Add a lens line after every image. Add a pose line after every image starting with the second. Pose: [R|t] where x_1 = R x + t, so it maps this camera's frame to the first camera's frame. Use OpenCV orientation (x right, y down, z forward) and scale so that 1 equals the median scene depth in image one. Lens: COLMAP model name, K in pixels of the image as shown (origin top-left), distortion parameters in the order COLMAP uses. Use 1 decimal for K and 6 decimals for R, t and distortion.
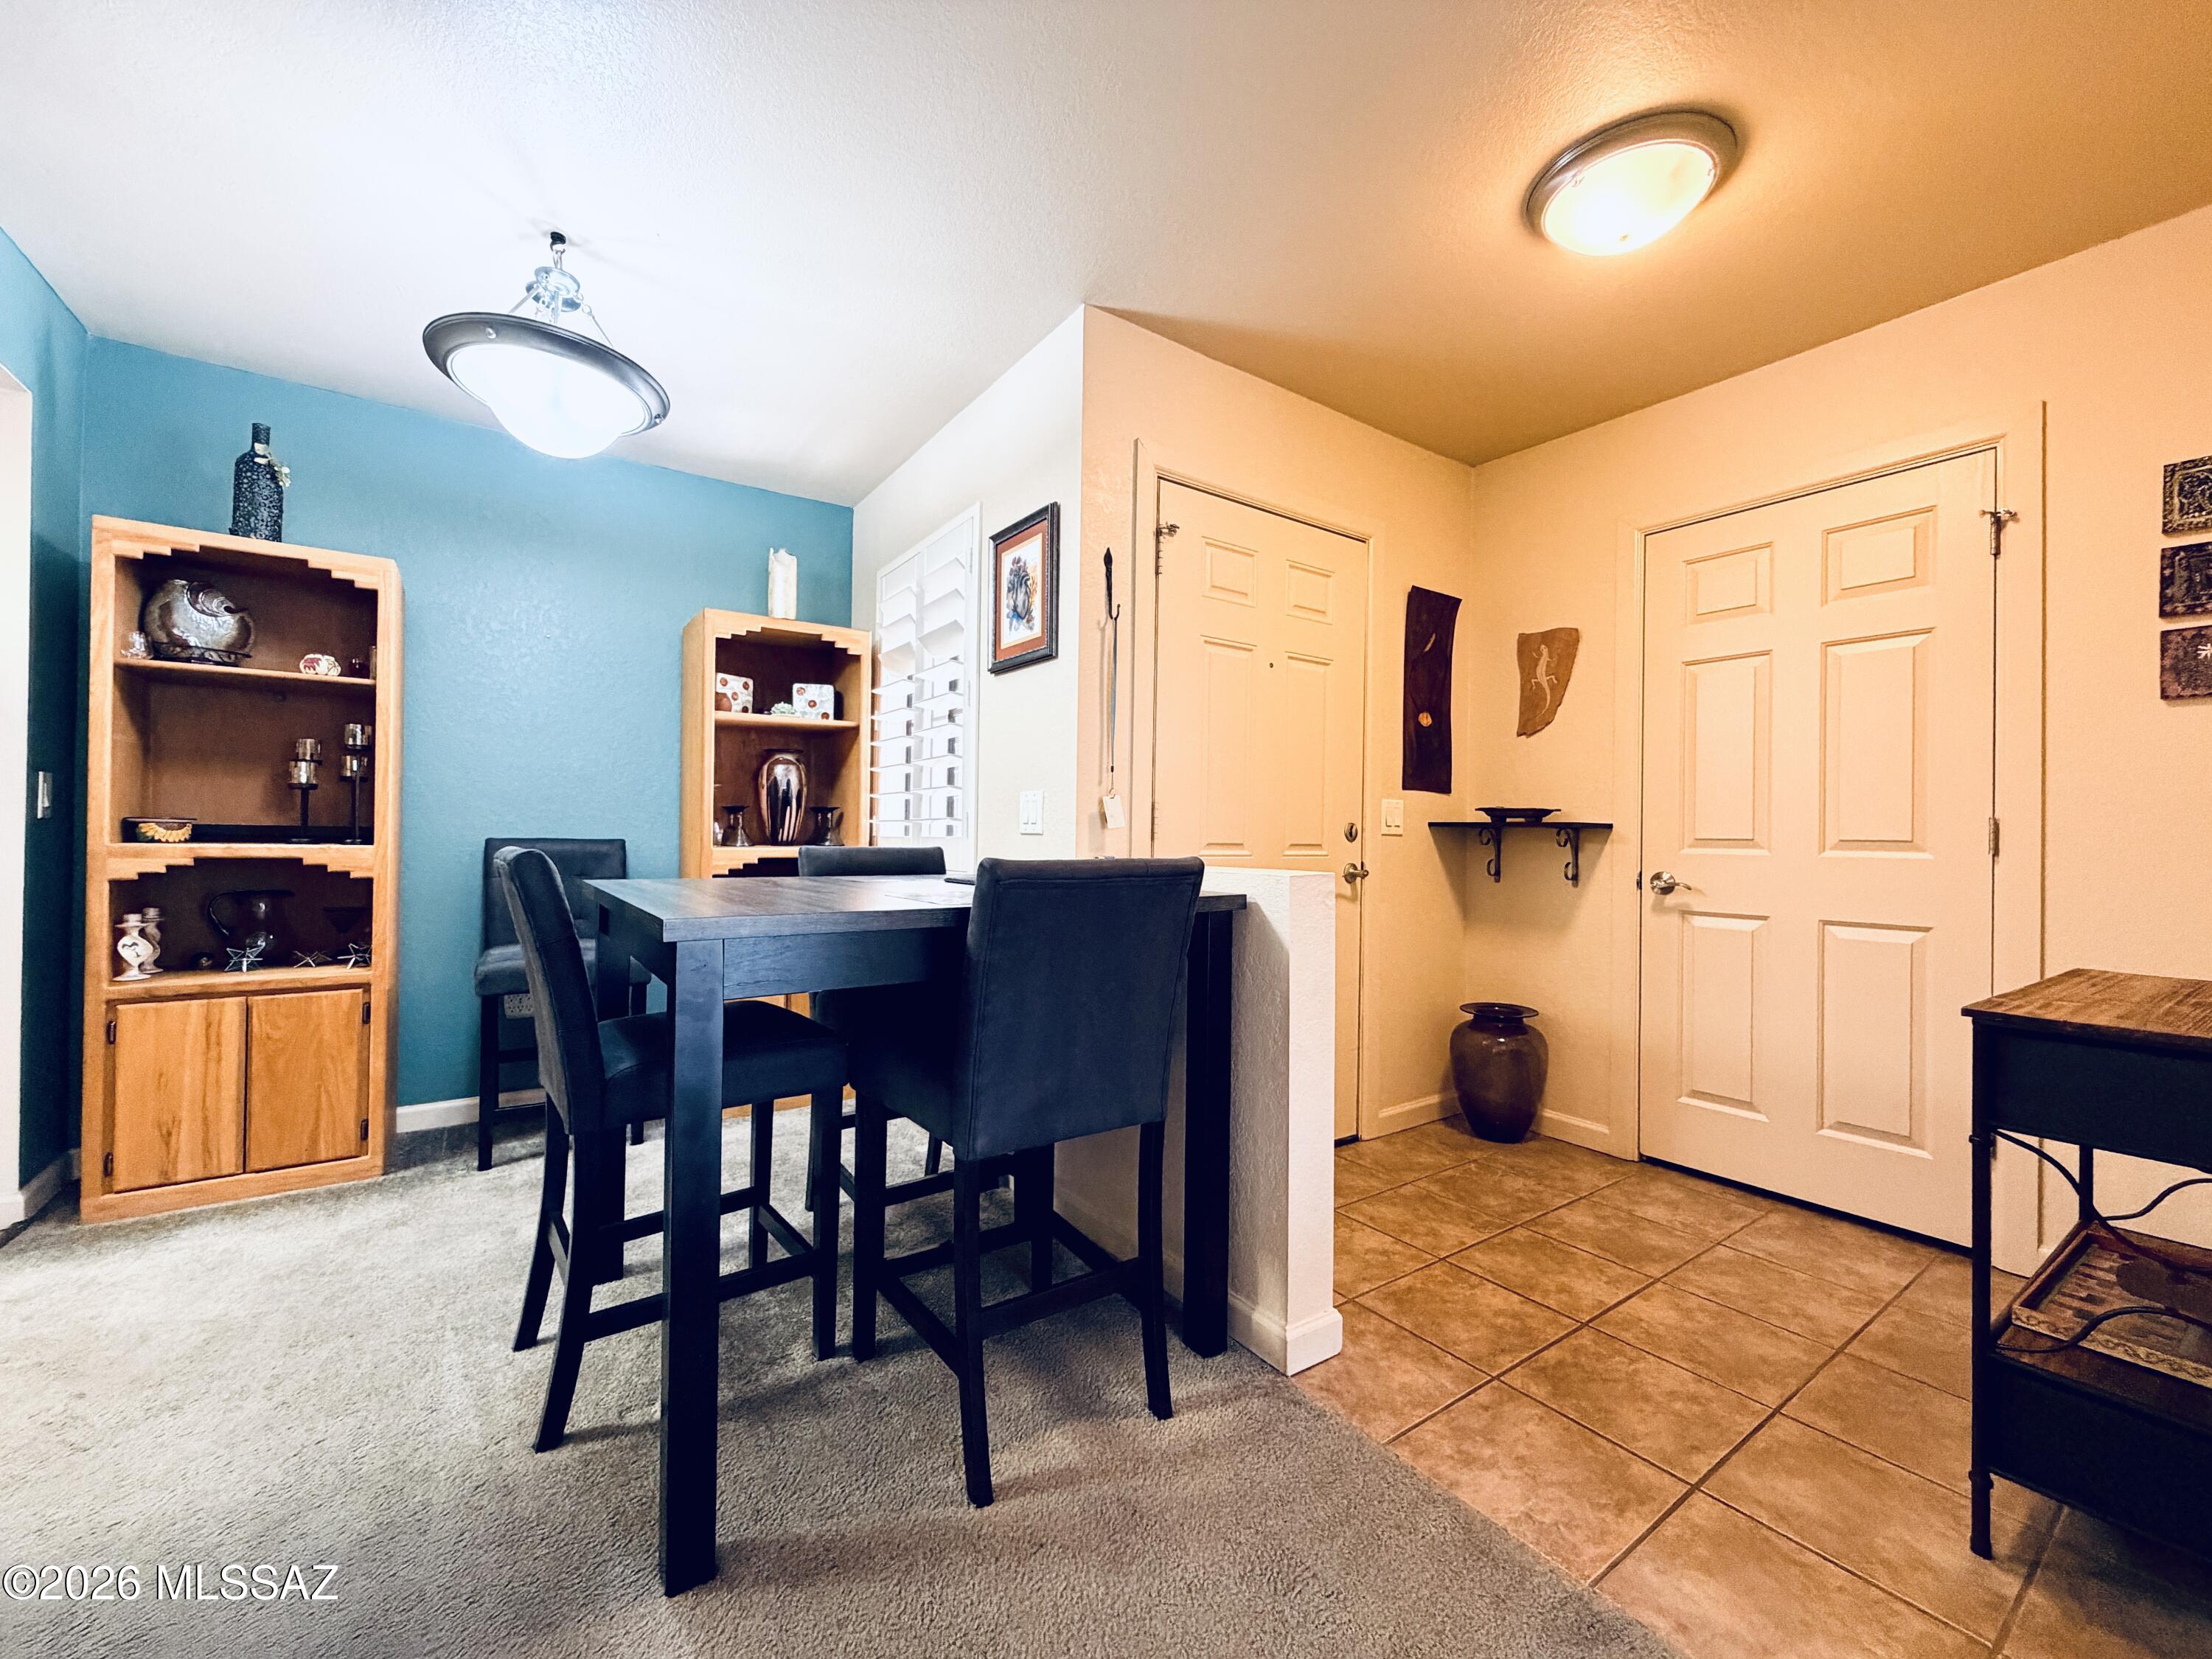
lens RADIAL K [[882.9, 0, 1106.5], [0, 882.9, 826.3], [0, 0, 1]] dist [-0.002590, 0.000419]
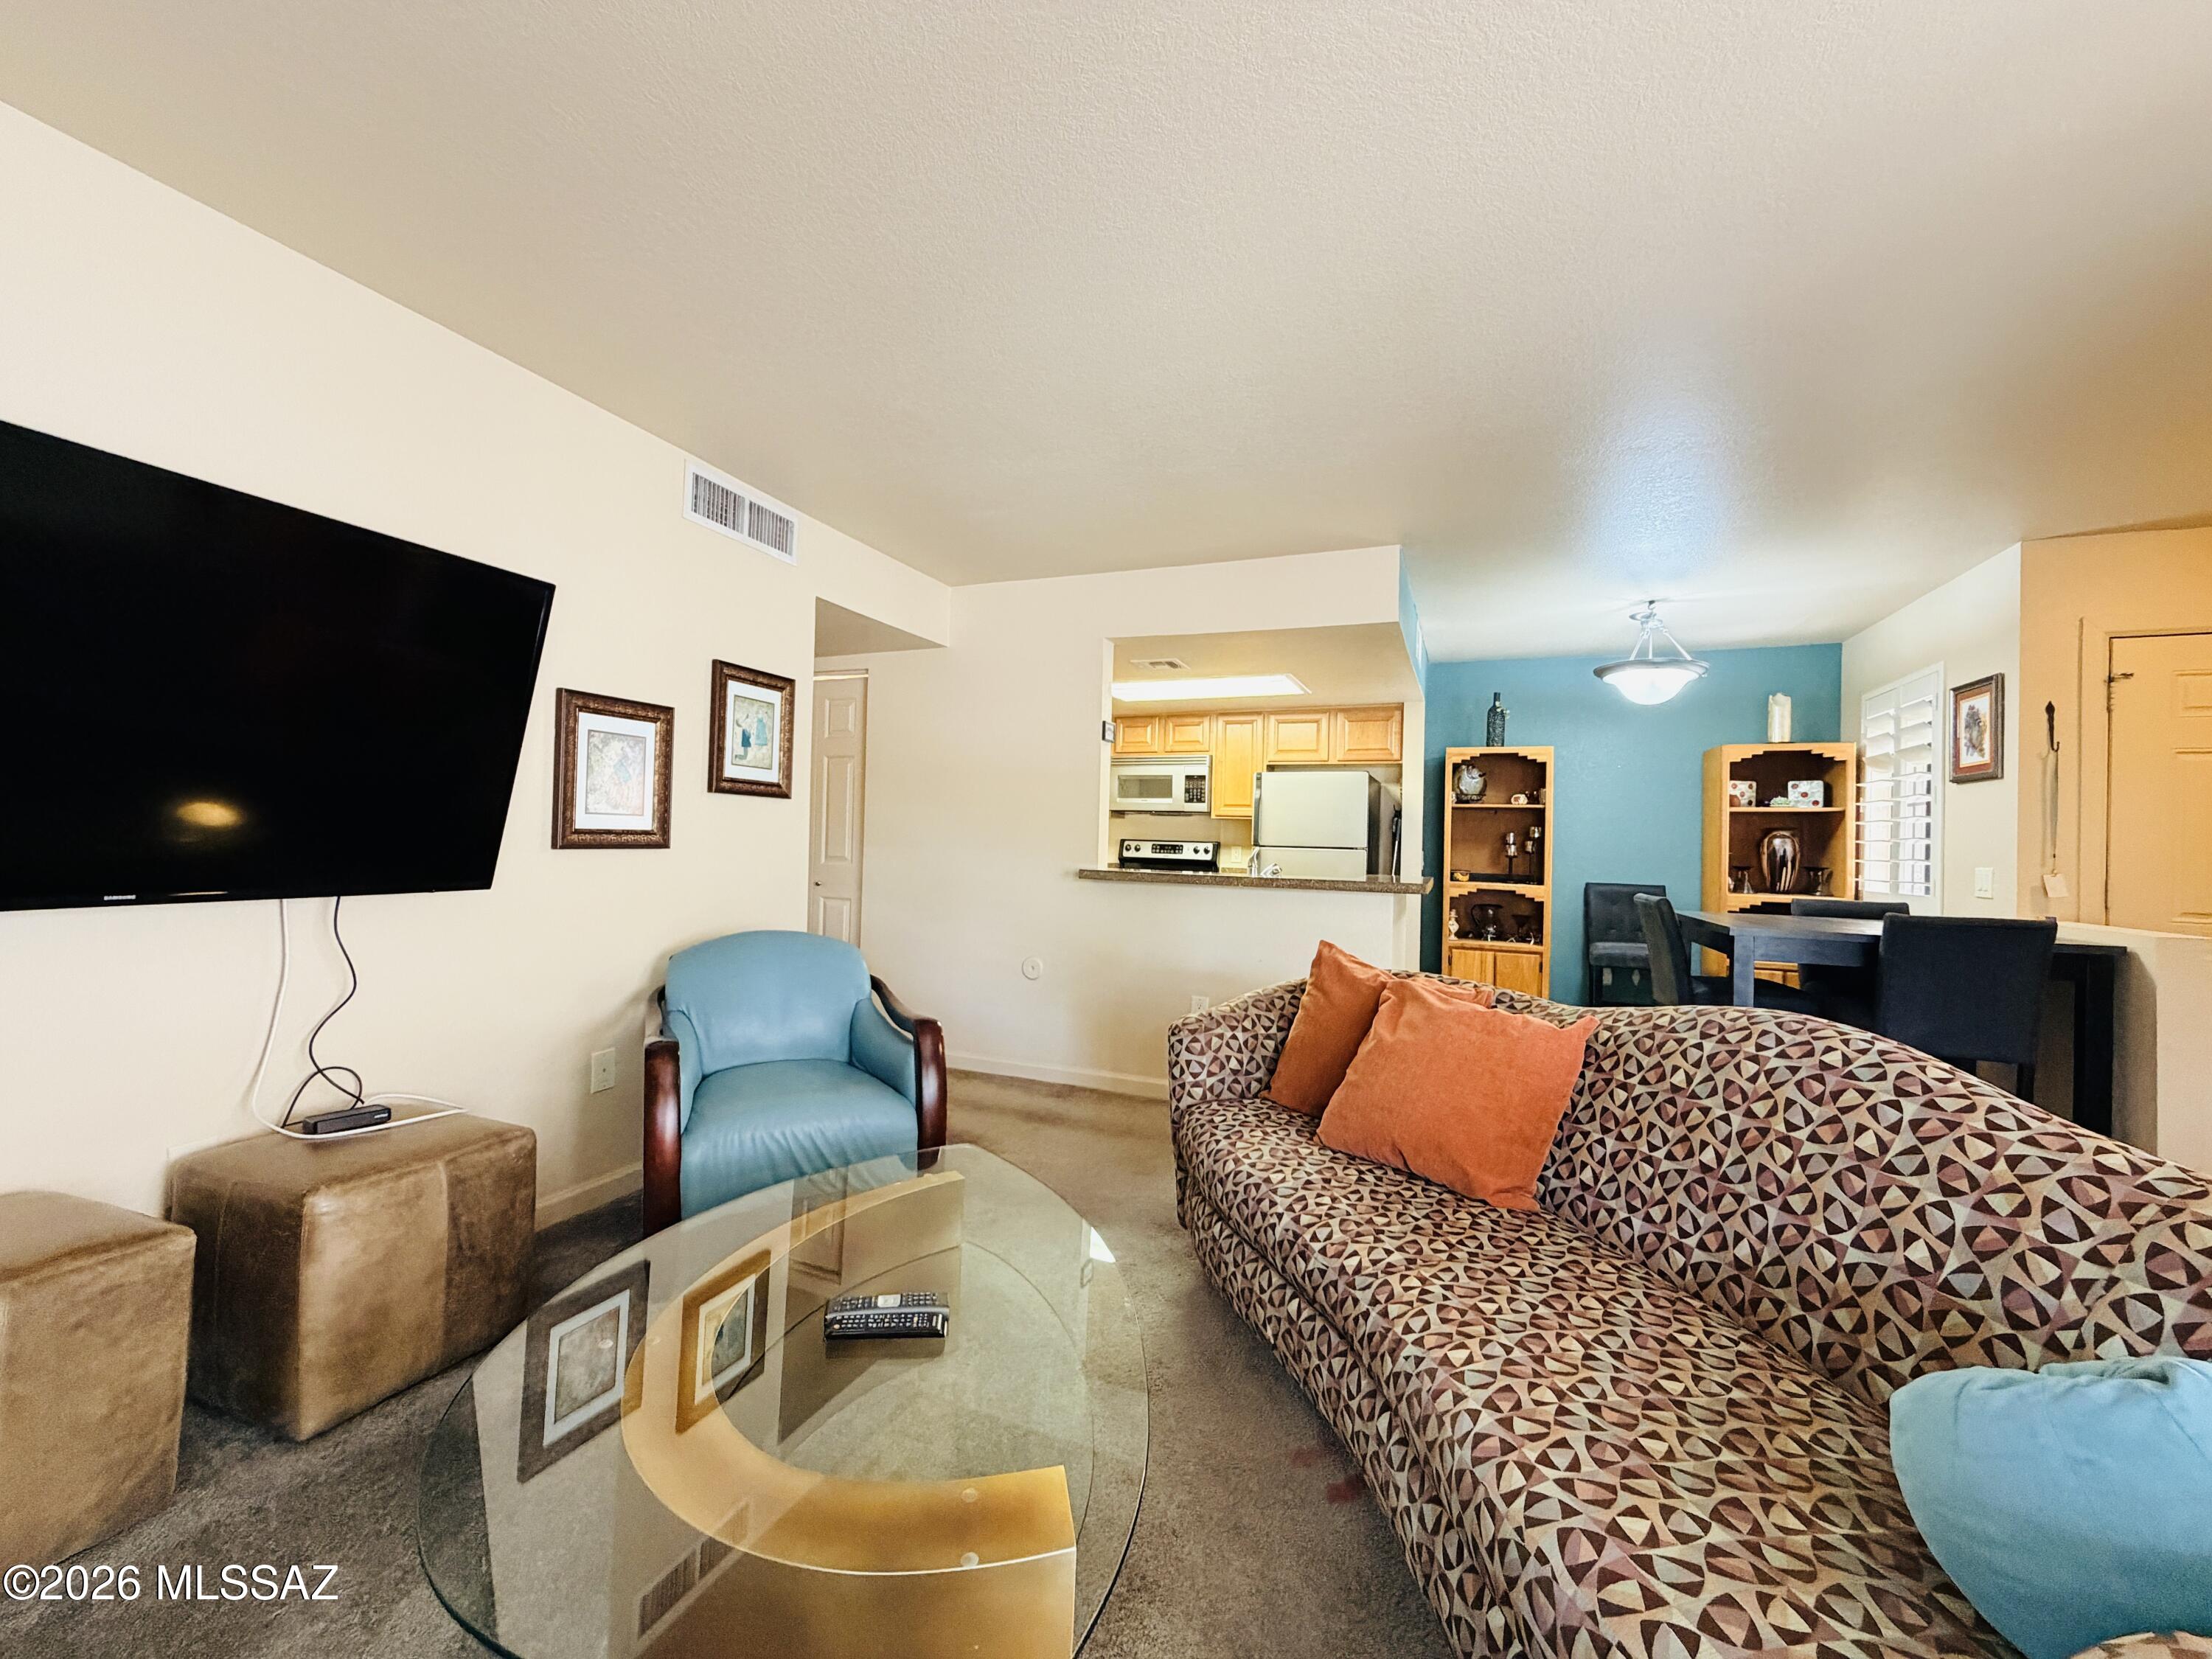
lens RADIAL K [[882.9, 0, 1091.6], [0, 882.9, 832.8], [0, 0, 1]] dist [-0.002590, 0.000419]
pose [[0.527478, -0.008344, -0.849528, 0.356113], [-0.011859, 0.999782, -0.017184, -0.053360], [0.849486, 0.019139, 0.527264, -0.966888]]
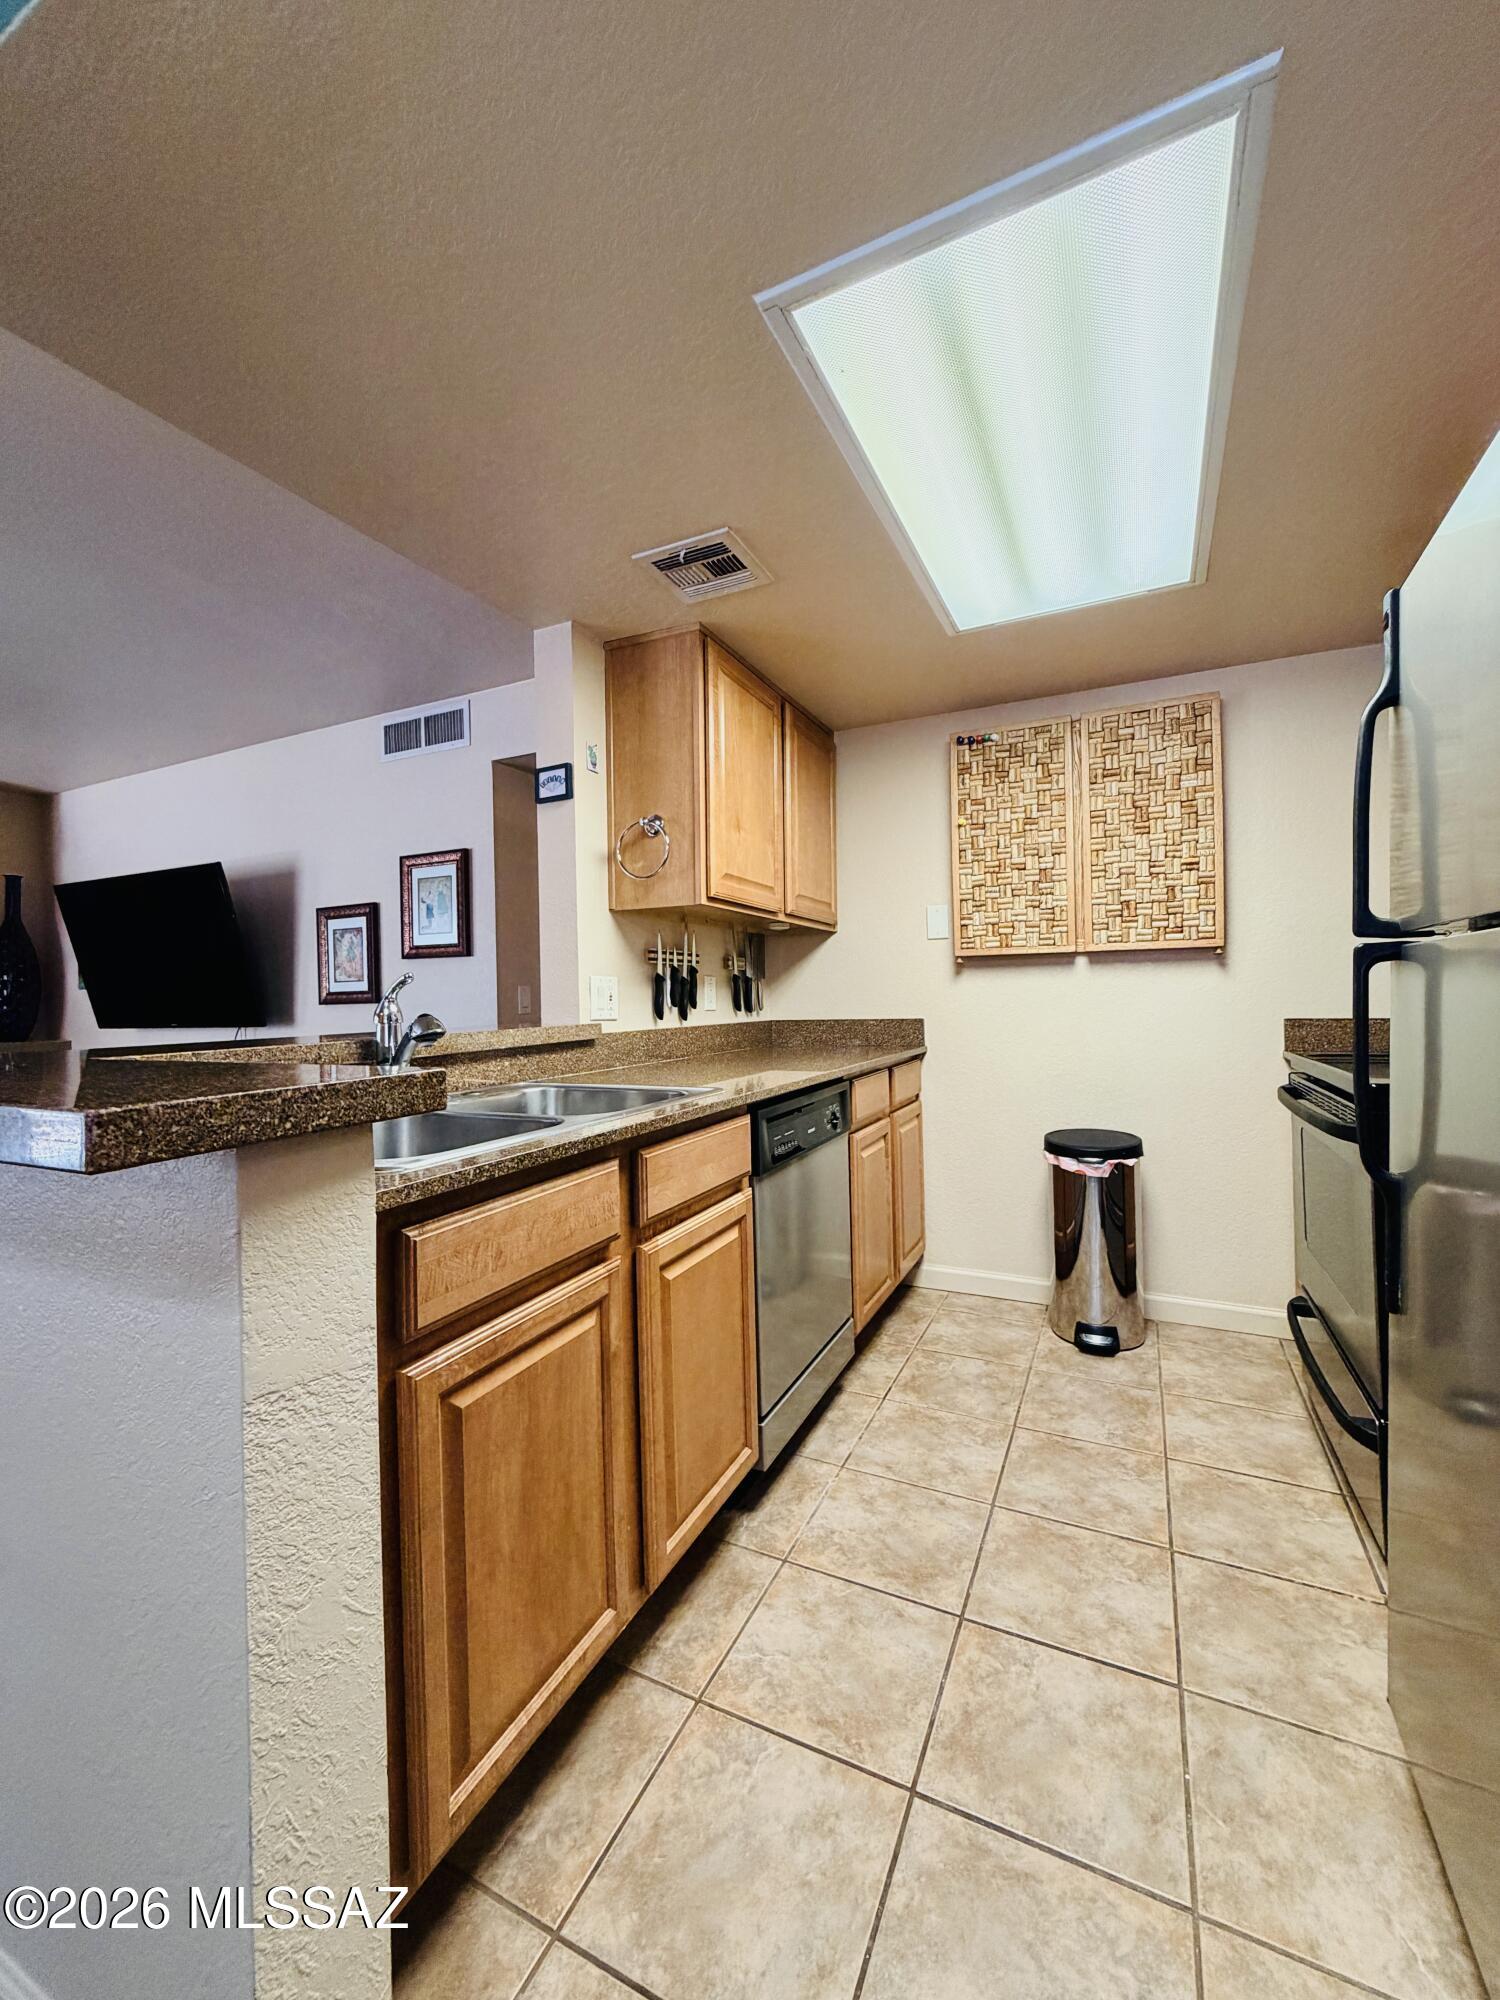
lens RADIAL K [[798.3, 0, 738.8], [0, 798.3, 988.2], [0, 0, 1]] dist [-0.002590, 0.000419]
pose [[-0.875471, -0.001523, -0.483269, -0.756861], [0.011492, 0.999647, -0.023968, -0.031506], [0.483134, -0.026537, -0.875144, 0.713783]]
